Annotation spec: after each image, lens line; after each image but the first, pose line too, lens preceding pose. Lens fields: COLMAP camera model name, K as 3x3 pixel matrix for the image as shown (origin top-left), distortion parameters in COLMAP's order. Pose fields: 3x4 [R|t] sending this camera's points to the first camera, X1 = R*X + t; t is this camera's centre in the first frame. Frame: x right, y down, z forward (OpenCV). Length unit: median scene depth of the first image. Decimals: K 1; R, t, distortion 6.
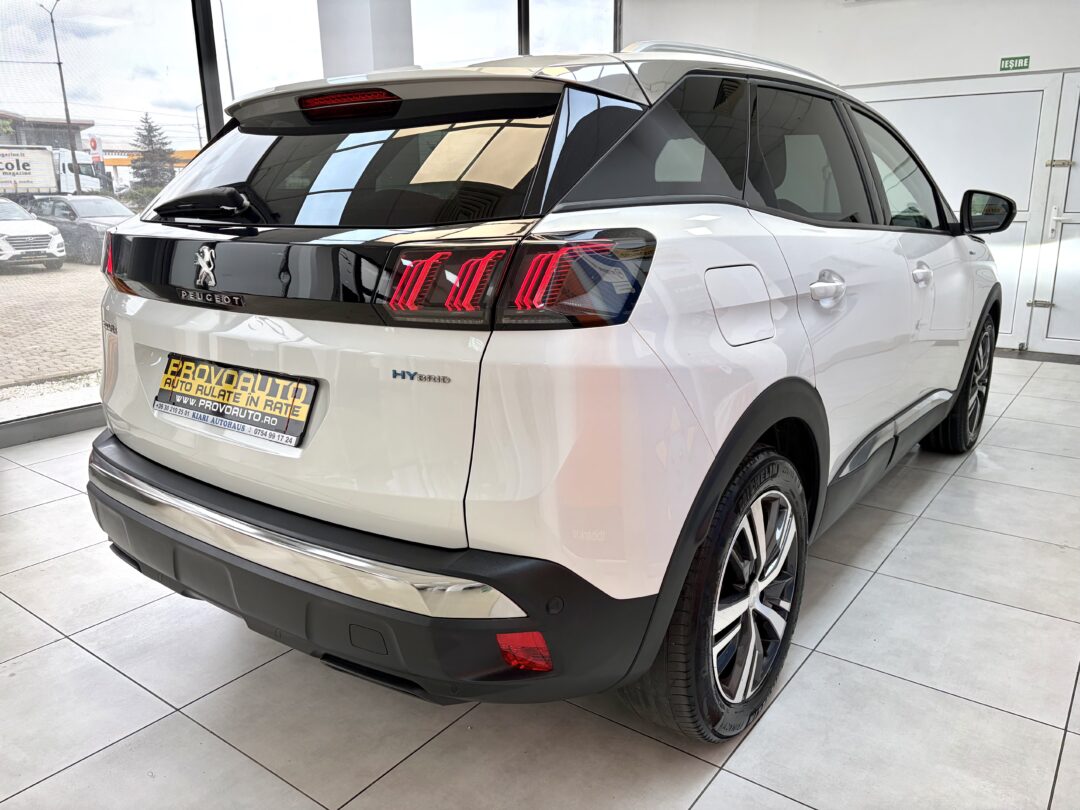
lens RADIAL K [[814.3, 0, 538.2], [0, 814.3, 401.4], [0, 0, 1]] dist [0.061790, -0.070622]
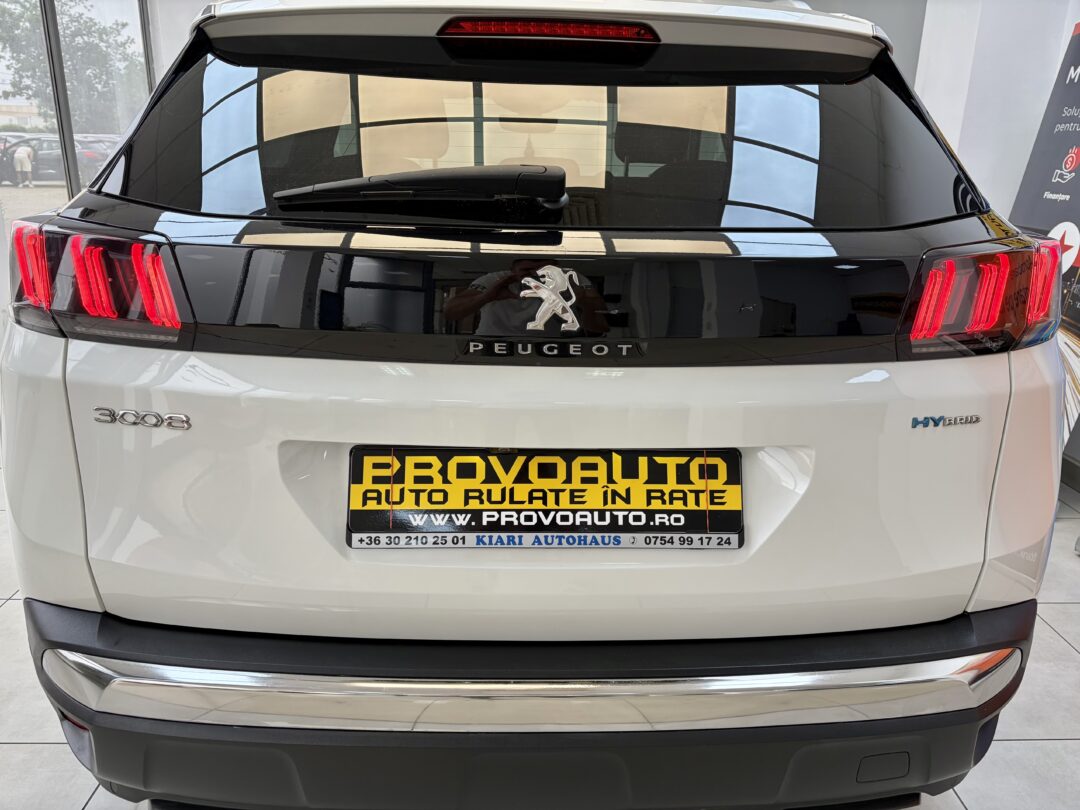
lens RADIAL K [[814.3, 0, 538.2], [0, 814.3, 401.4], [0, 0, 1]] dist [0.061790, -0.070622]
pose [[0.769119, -0.144440, 0.622569, -0.770624], [0.124891, 0.989314, 0.075237, -0.129630], [-0.626783, 0.019887, 0.778940, 0.508948]]
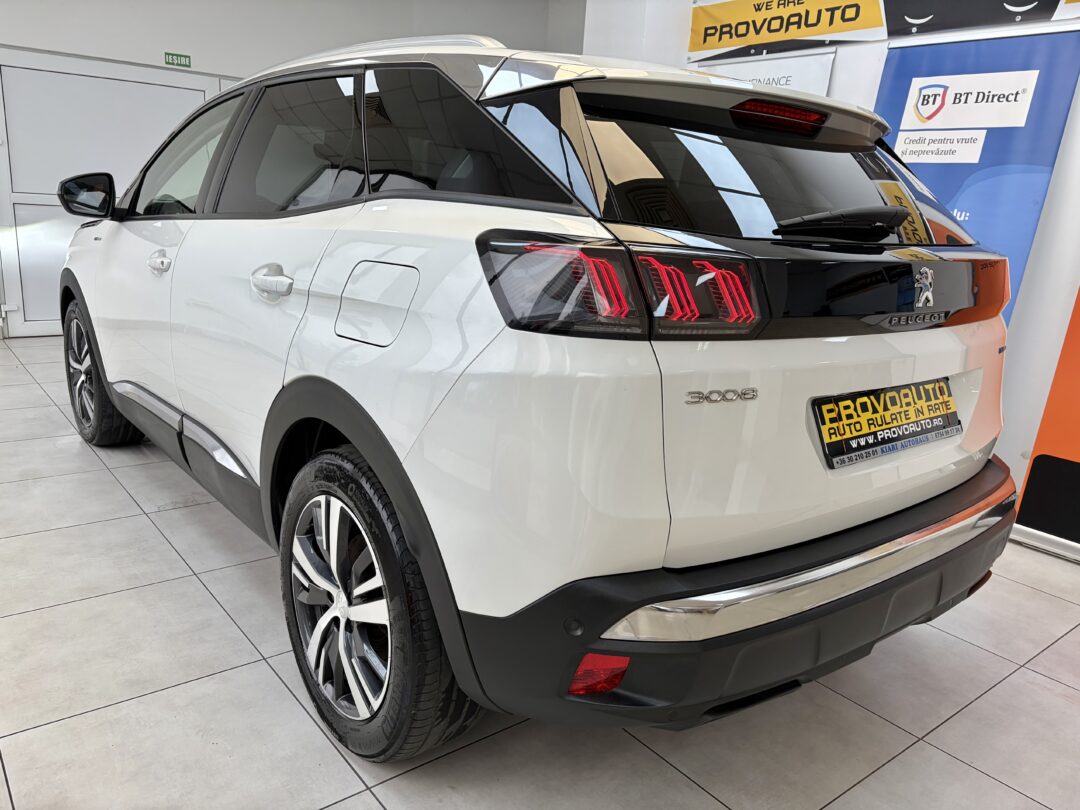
lens RADIAL K [[814.3, 0, 538.2], [0, 814.3, 401.4], [0, 0, 1]] dist [0.061790, -0.070622]
pose [[0.236182, -0.205341, 0.949765, -1.418051], [0.177400, 0.970102, 0.165623, -0.266615], [-0.955378, 0.129371, 0.265549, 1.147452]]
